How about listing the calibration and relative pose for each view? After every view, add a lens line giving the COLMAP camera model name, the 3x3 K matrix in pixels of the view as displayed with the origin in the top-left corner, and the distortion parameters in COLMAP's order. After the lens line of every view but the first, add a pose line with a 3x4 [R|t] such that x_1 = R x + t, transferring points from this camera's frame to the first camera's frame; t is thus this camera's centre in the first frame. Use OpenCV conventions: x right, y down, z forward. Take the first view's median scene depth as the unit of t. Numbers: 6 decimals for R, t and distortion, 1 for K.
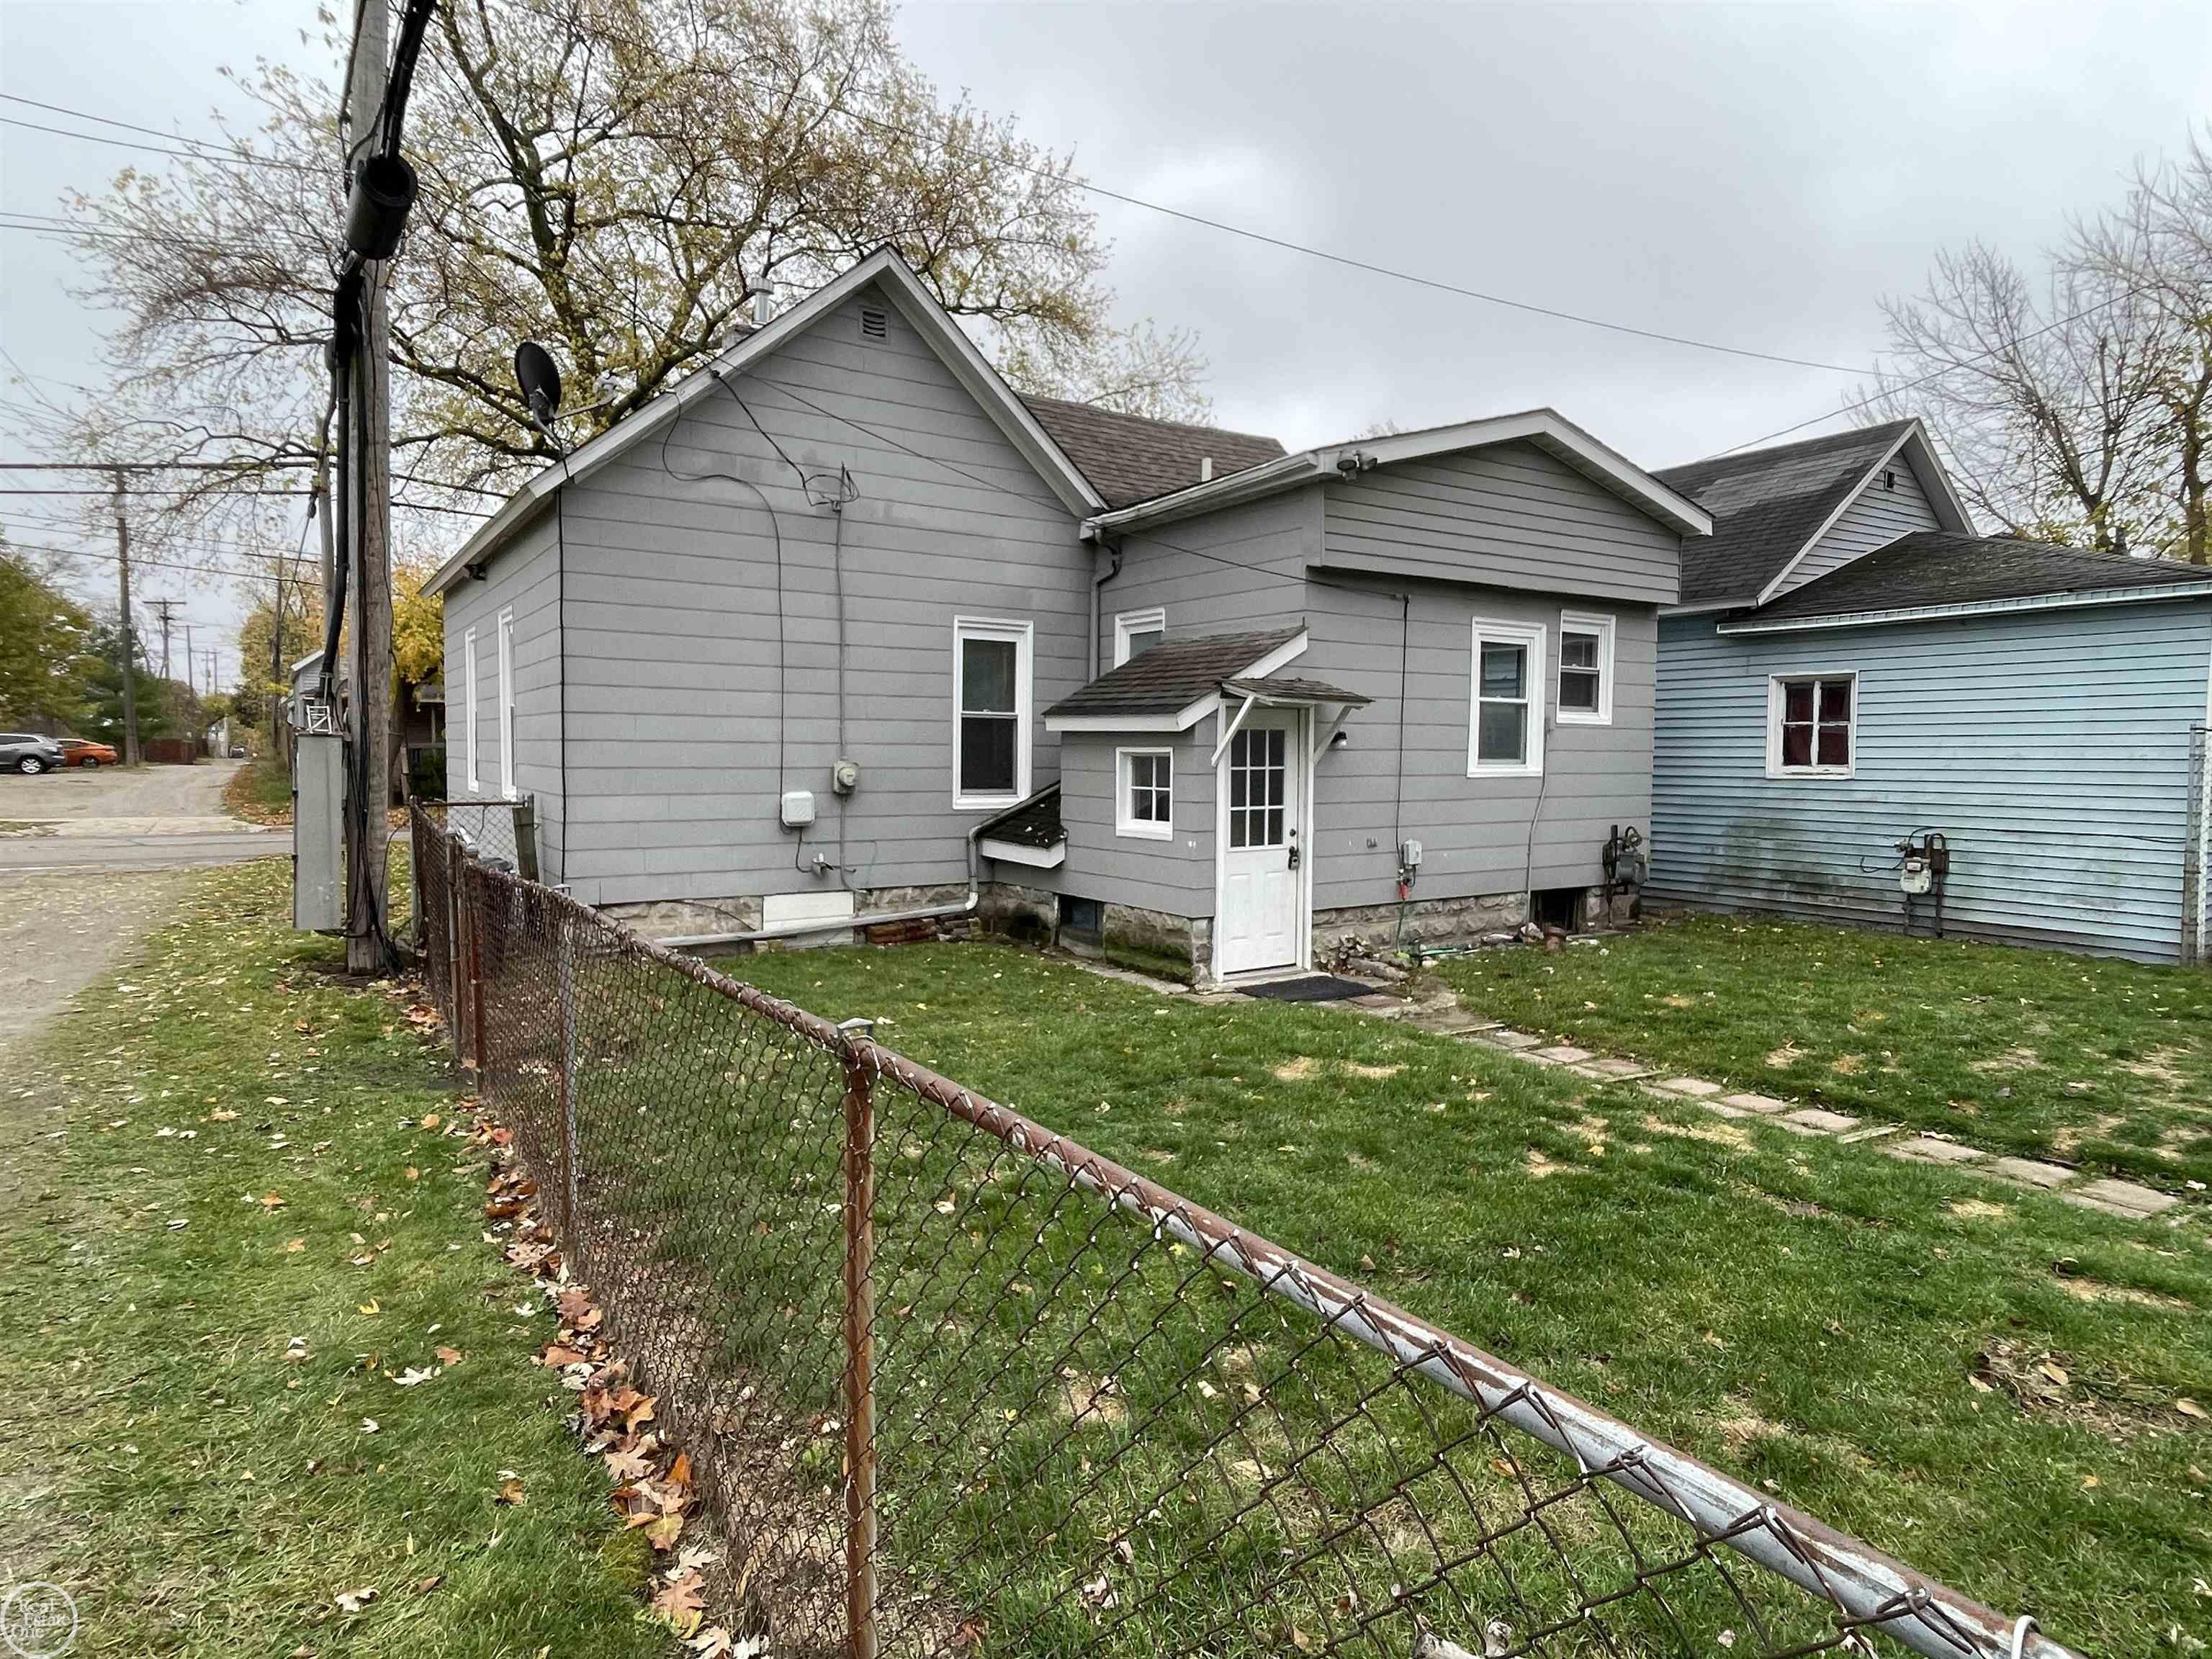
lens RADIAL K [[1249.7, 0, 1092.1], [0, 1249.7, 793.5], [0, 0, 1]] dist [-0.014279, 0.008596]
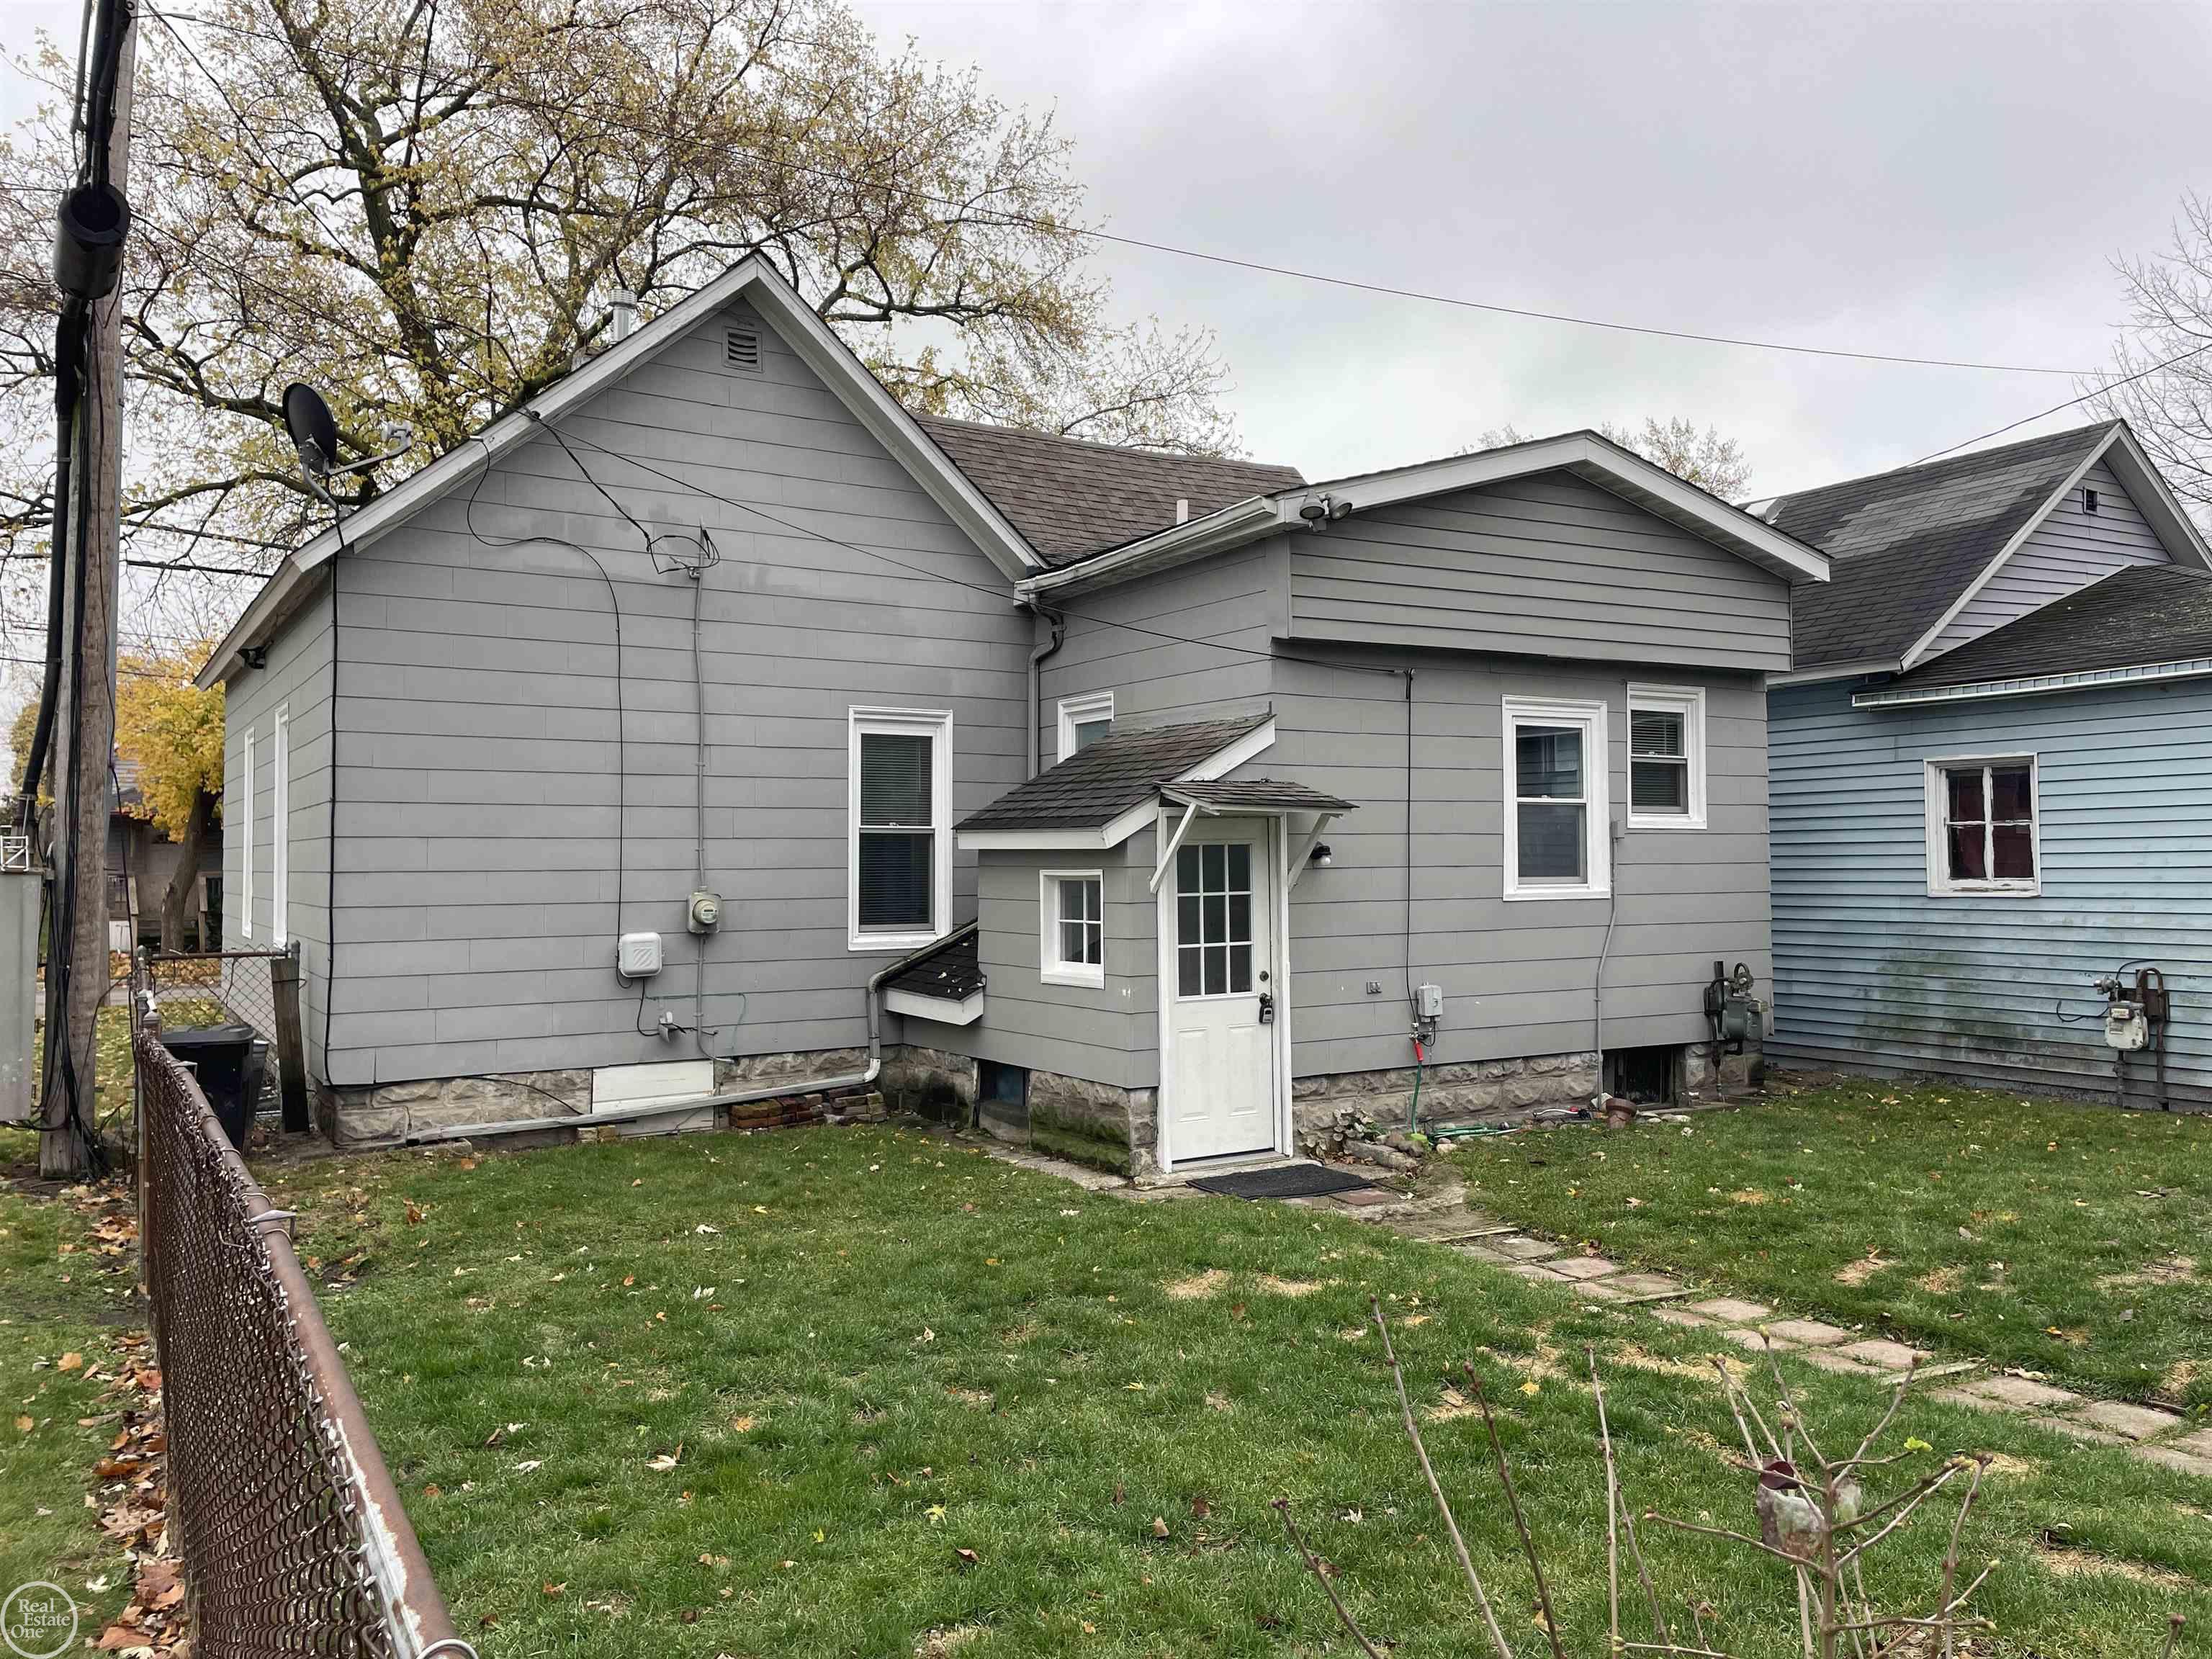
lens RADIAL K [[1676.9, 0, 1114.9], [0, 1676.9, 768.0], [0, 0, 1]] dist [0.067048, -0.082584]
pose [[0.999304, -0.017076, -0.033163, 0.099020], [0.014032, 0.995846, -0.089962, -0.004891], [0.034562, 0.089434, 0.995393, -0.053169]]
